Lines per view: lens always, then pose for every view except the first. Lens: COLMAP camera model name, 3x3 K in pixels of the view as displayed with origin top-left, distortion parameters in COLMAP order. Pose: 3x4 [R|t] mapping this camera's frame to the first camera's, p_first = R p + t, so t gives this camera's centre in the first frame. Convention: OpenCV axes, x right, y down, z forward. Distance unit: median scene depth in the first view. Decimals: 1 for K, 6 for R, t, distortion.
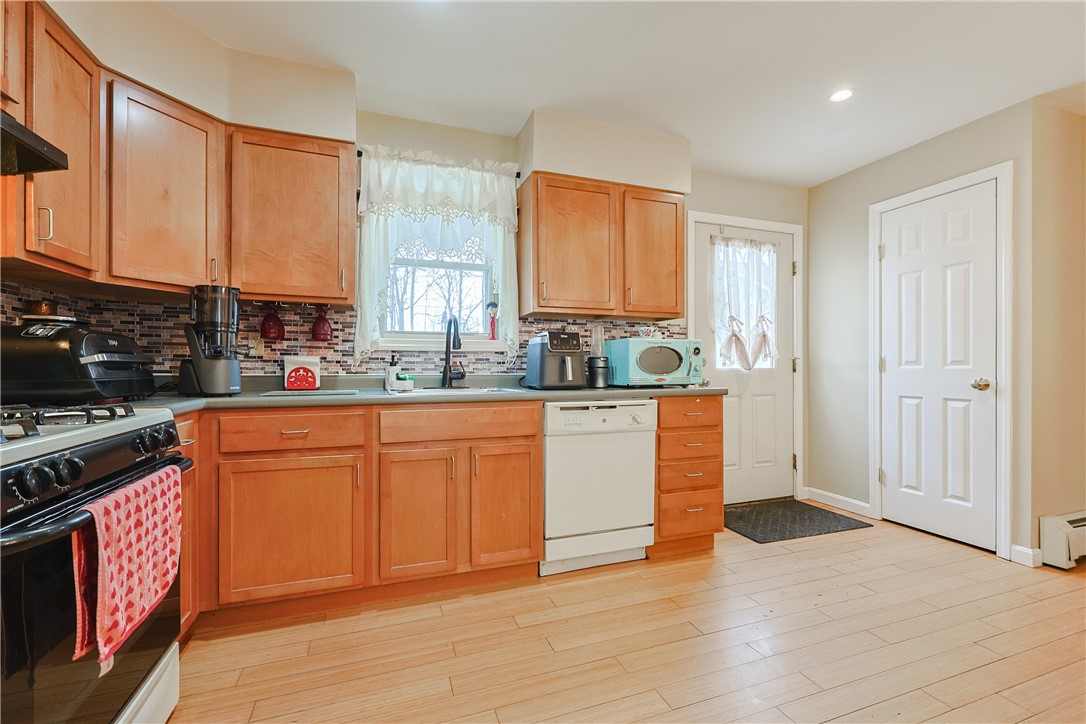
lens RADIAL K [[455.0, 0, 540.0], [0, 455.0, 368.2], [0, 0, 1]] dist [0.002038, -0.002258]
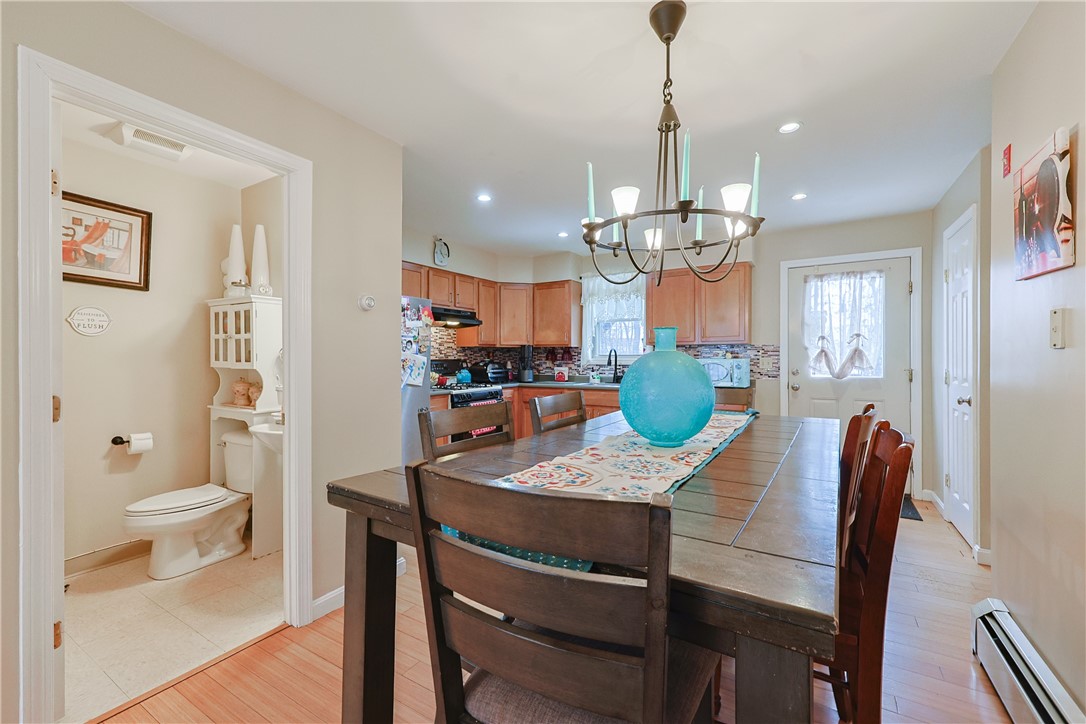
lens RADIAL K [[455.0, 0, 545.9], [0, 455.0, 358.7], [0, 0, 1]] dist [0.002038, -0.002258]
pose [[0.635176, -0.000055, -0.772368, 1.227448], [0.002382, 0.999995, 0.001888, -0.072754], [0.772364, -0.003039, 0.635173, -0.567551]]
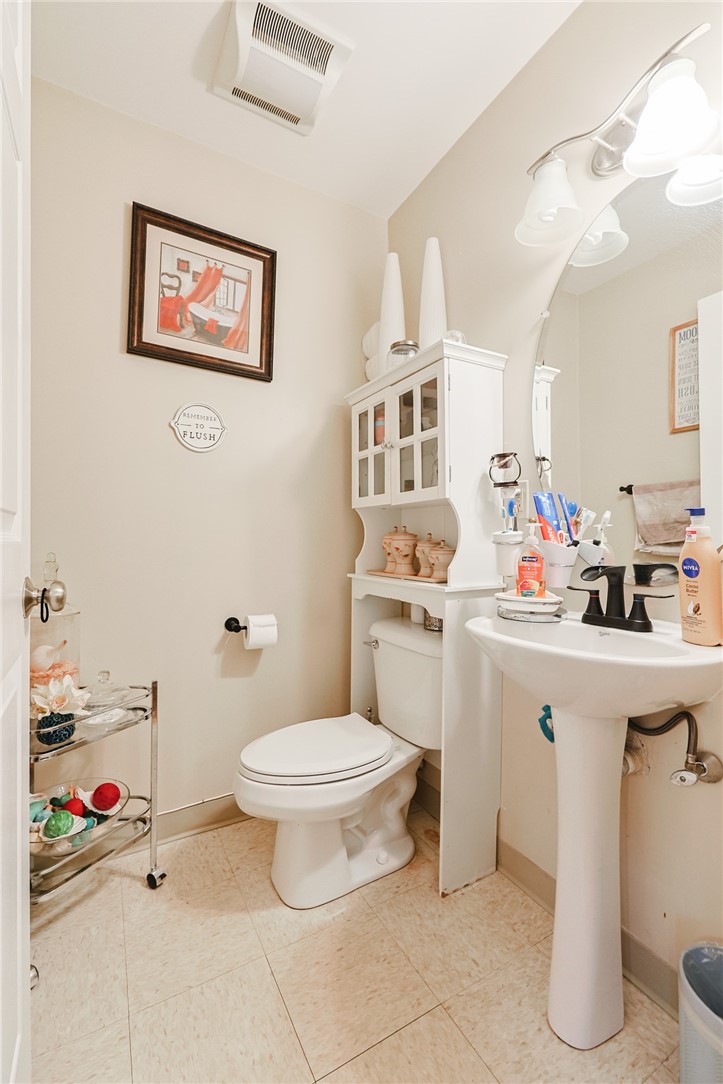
lens RADIAL K [[454.2, 0, 357.0], [0, 454.2, 538.5], [0, 0, 1]] dist [0.002038, -0.002258]
pose [[0.176578, -0.005291, -0.984272, 0.394545], [0.002193, 0.999985, -0.004982, 0.003540], [0.984284, -0.001279, 0.176587, -0.607380]]
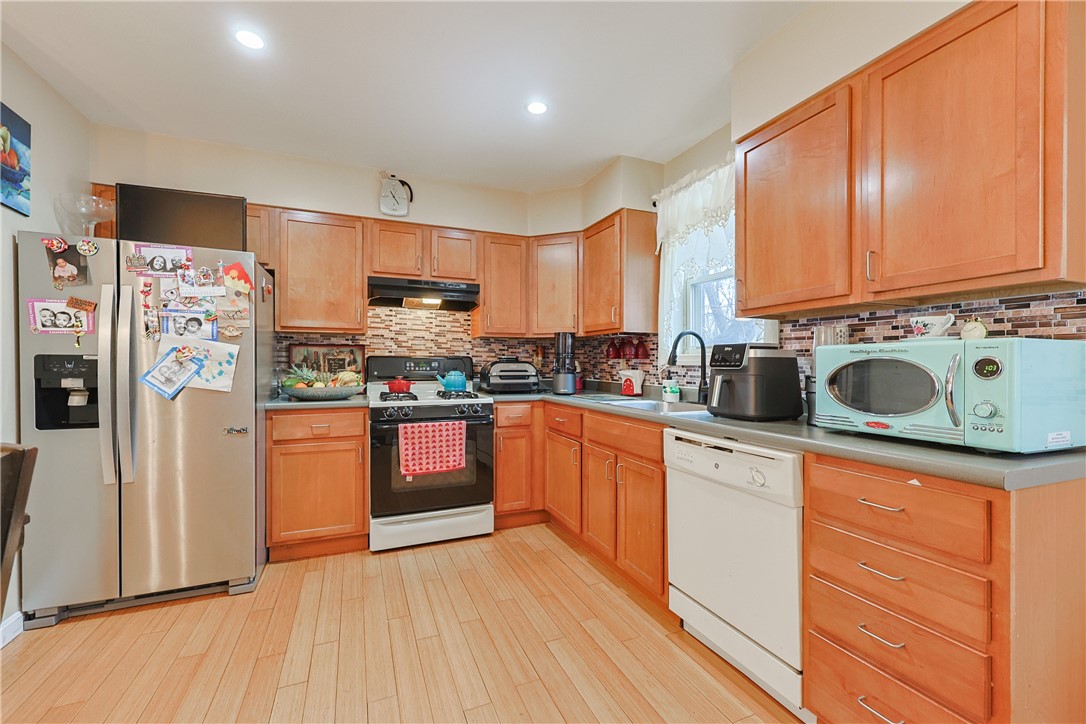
lens RADIAL K [[455.0, 0, 553.5], [0, 455.0, 363.3], [0, 0, 1]] dist [0.002038, -0.002258]
pose [[0.069036, -0.002471, -0.997611, 0.784741], [-0.004890, 0.999984, -0.002816, -0.041152], [0.997602, 0.005073, 0.069023, 0.638187]]
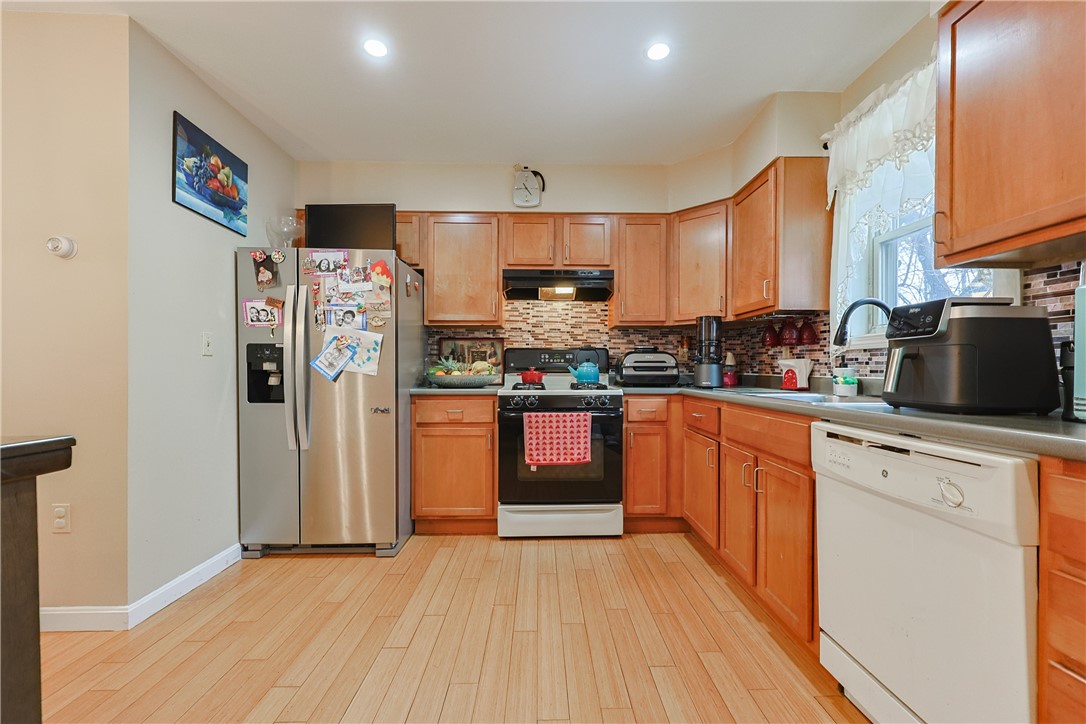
lens RADIAL K [[455.0, 0, 552.8], [0, 455.0, 374.4], [0, 0, 1]] dist [0.002038, -0.002258]
pose [[-0.313579, 0.005115, -0.949548, 0.676140], [-0.003919, 0.999970, 0.006681, 0.004826], [0.949554, 0.005816, -0.313549, 0.751062]]
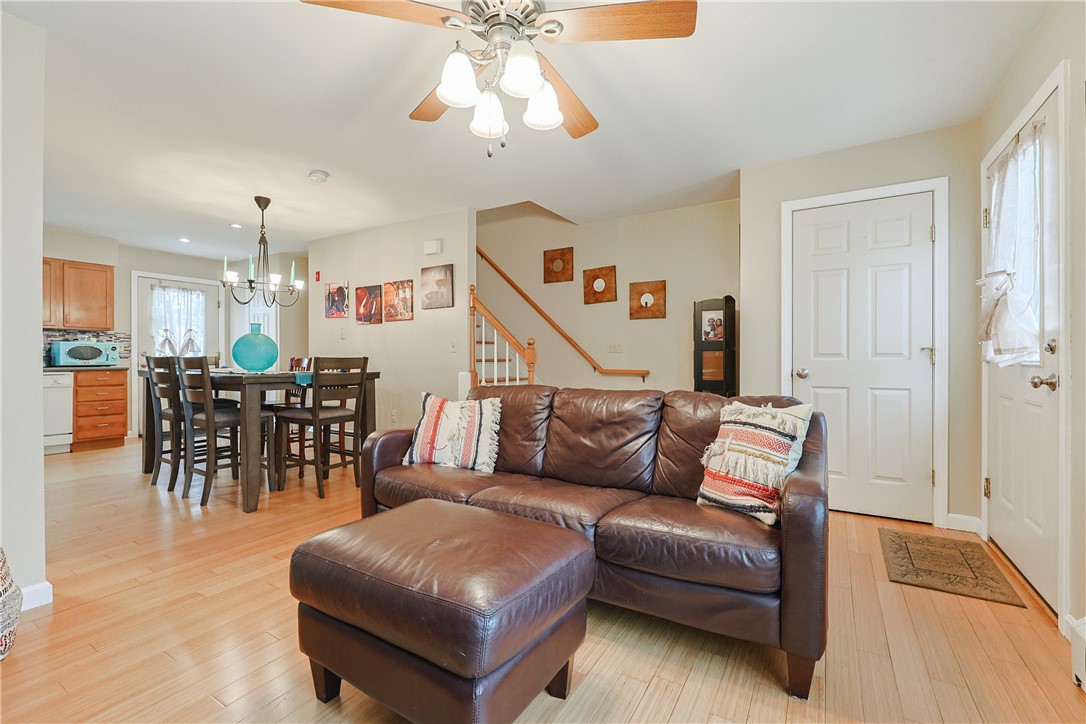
lens RADIAL K [[455.0, 0, 553.2], [0, 455.0, 359.8], [0, 0, 1]] dist [0.002038, -0.002258]
pose [[0.765006, -0.002846, 0.644016, 0.578528], [-0.001121, 0.999983, 0.005751, -0.000958], [-0.644022, -0.005121, 0.764990, -1.922704]]
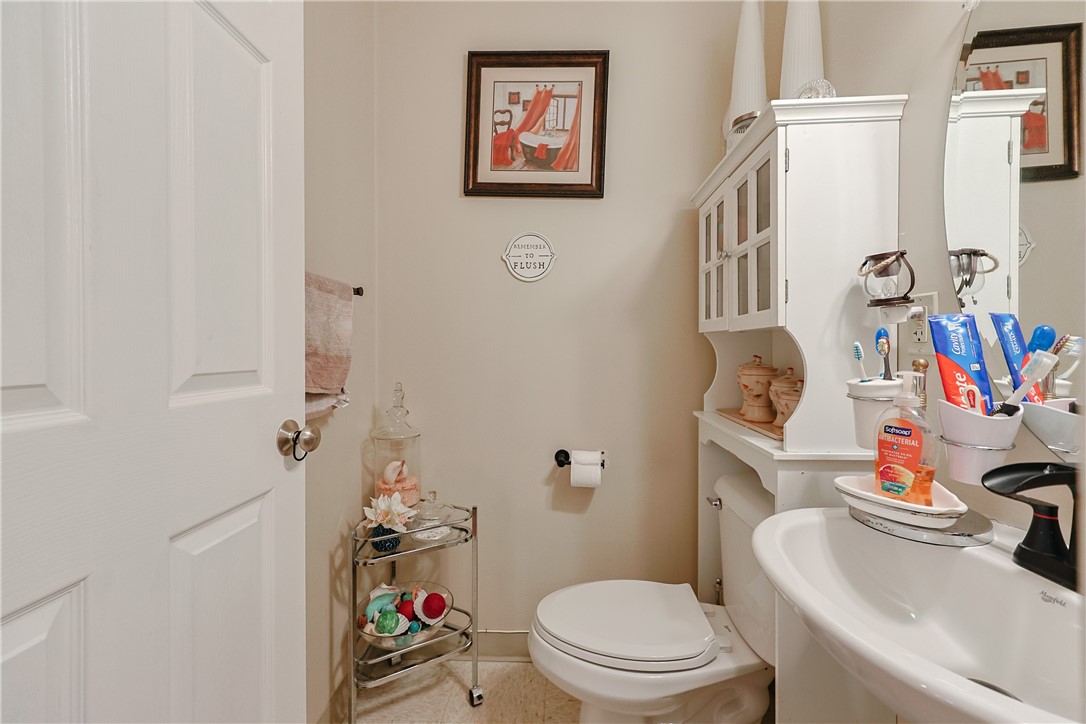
lens RADIAL K [[455.0, 0, 545.4], [0, 455.0, 351.0], [0, 0, 1]] dist [0.002038, -0.002258]
pose [[-0.373648, 0.006165, -0.927550, 0.307831], [0.002550, 0.999981, 0.005620, -0.028883], [0.927567, -0.000265, -0.373657, -0.446864]]
